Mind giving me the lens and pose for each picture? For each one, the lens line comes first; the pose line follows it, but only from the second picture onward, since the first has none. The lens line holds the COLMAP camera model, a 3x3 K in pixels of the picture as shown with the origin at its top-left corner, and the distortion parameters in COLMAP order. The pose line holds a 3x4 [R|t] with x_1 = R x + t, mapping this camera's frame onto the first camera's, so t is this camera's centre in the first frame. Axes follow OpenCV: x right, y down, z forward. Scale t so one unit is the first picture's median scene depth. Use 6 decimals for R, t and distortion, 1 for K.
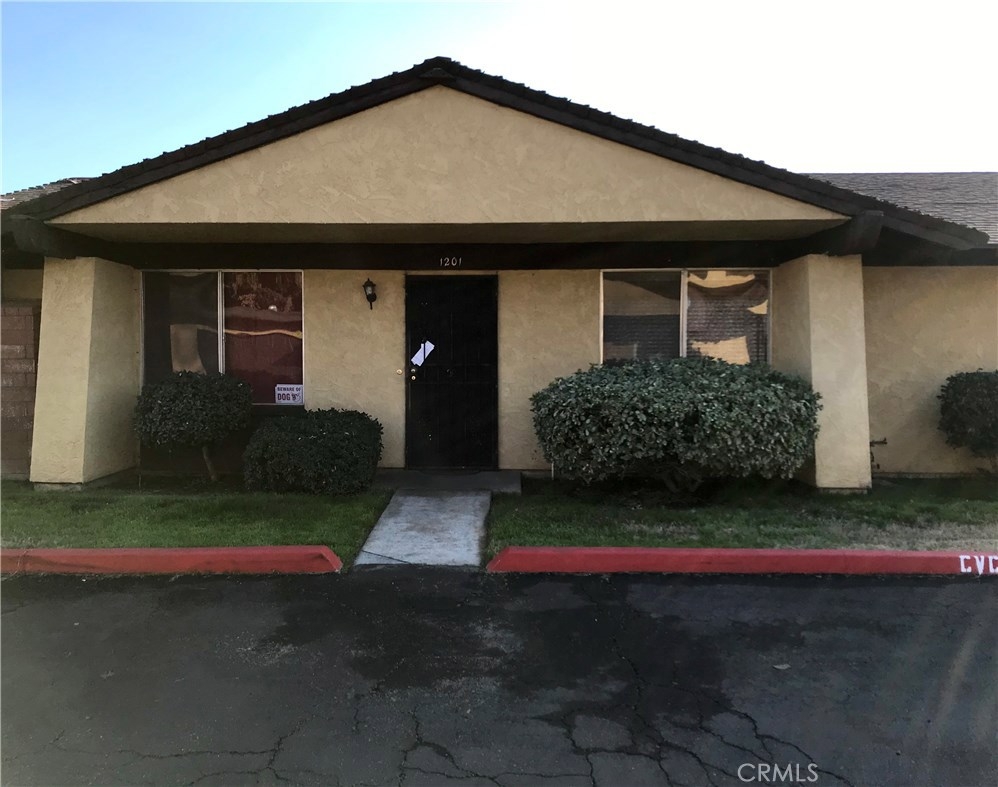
lens RADIAL K [[979.4, 0, 499.0], [0, 979.4, 393.5], [0, 0, 1]] dist [0.067266, -0.006349]
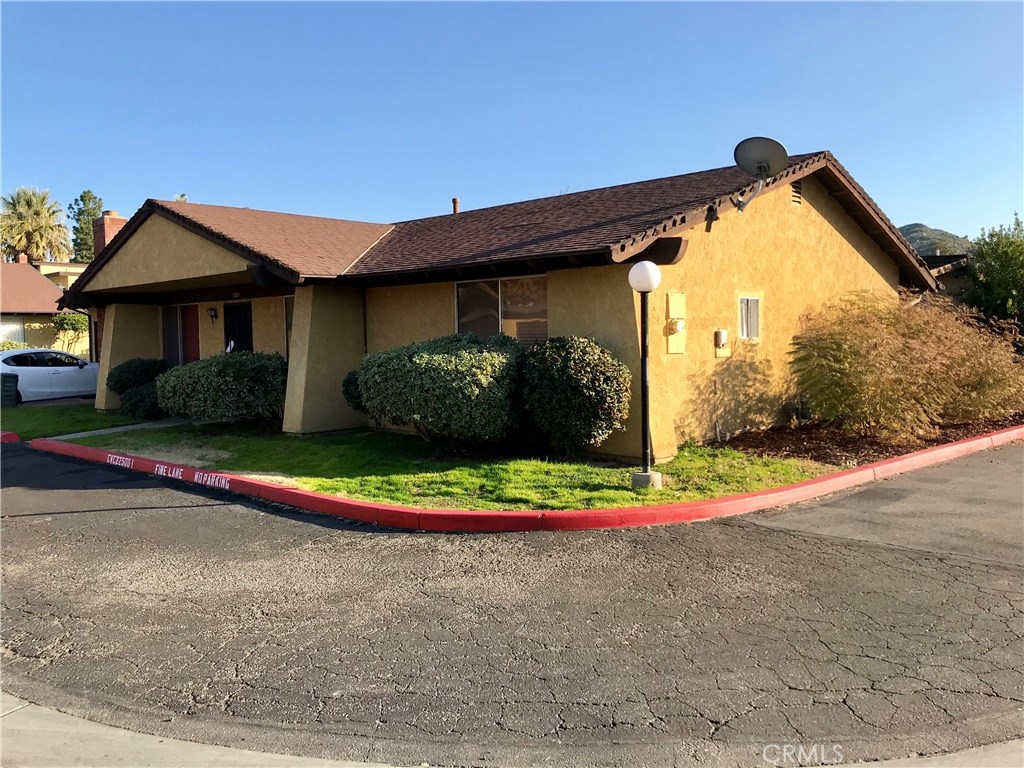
lens RADIAL K [[991.0, 0, 512.0], [0, 991.0, 384.0], [0, 0, 1]] dist [0.087670, -0.440543]
pose [[0.706685, 0.021993, -0.707186, 1.561369], [-0.004994, 0.999647, 0.026098, -0.024621], [0.707511, -0.014911, 0.706545, 0.094449]]
